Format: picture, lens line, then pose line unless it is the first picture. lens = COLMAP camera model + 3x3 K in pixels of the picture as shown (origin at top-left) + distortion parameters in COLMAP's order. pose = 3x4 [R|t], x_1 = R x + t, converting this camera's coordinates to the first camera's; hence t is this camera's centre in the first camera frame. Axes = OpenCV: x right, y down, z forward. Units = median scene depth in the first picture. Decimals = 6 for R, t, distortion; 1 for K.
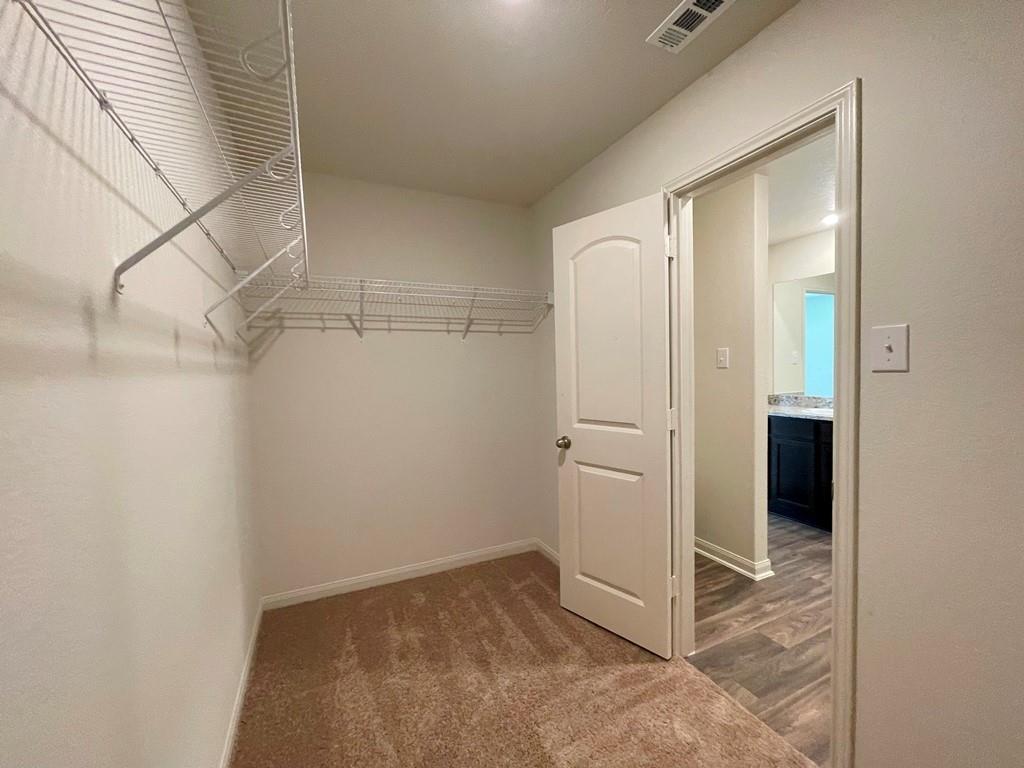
lens RADIAL K [[413.7, 0, 509.7], [0, 413.7, 386.2], [0, 0, 1]] dist [0.000711, 0.000192]
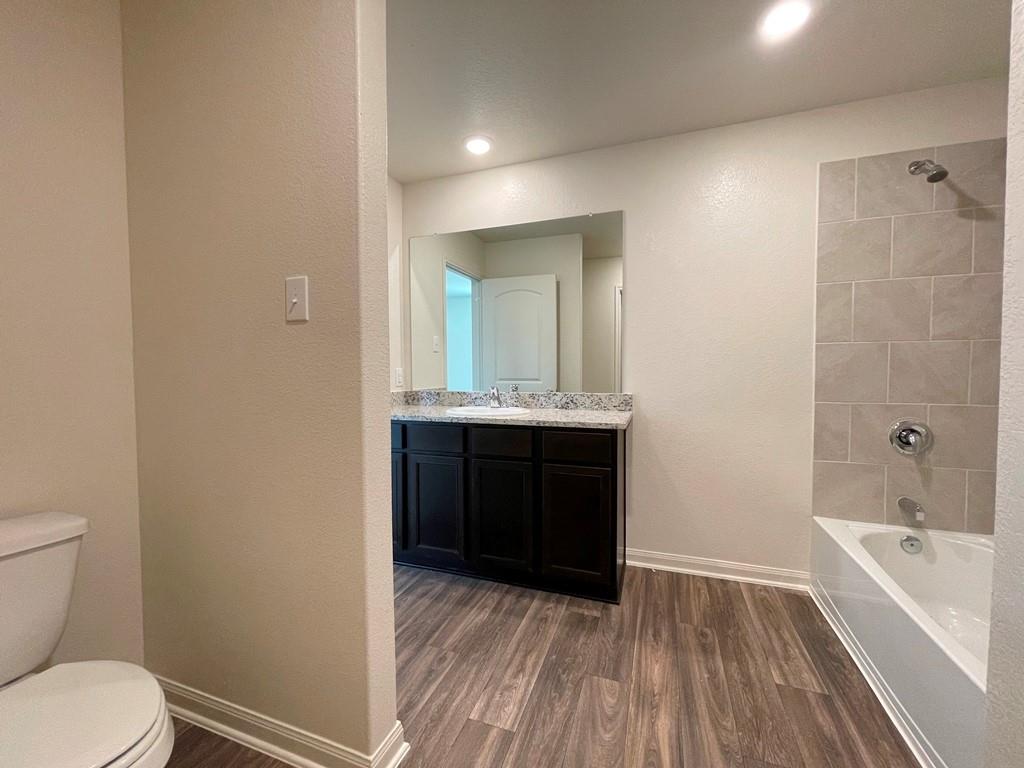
lens RADIAL K [[417.9, 0, 512.0], [0, 417.9, 384.0], [0, 0, 1]] dist [-0.001074, 0.001284]
pose [[0.707017, -0.005498, 0.707176, 0.288868], [0.019004, 0.999756, -0.011227, 0.023438], [-0.706942, 0.021376, 0.706949, 0.425005]]
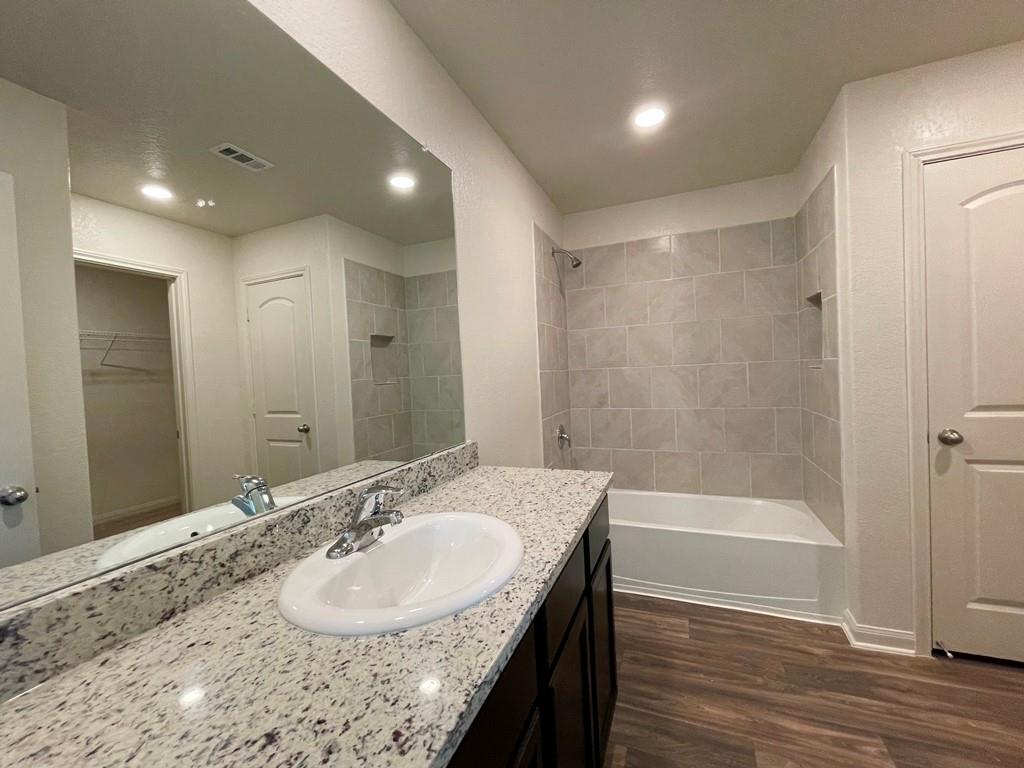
lens RADIAL K [[410.3, 0, 511.0], [0, 410.3, 387.8], [0, 0, 1]] dist [-0.010168, 0.000005]
pose [[-0.667594, 0.024740, 0.744115, 0.546148], [0.090839, 0.994687, 0.048427, -0.045715], [-0.738963, 0.099924, -0.666294, 1.071054]]
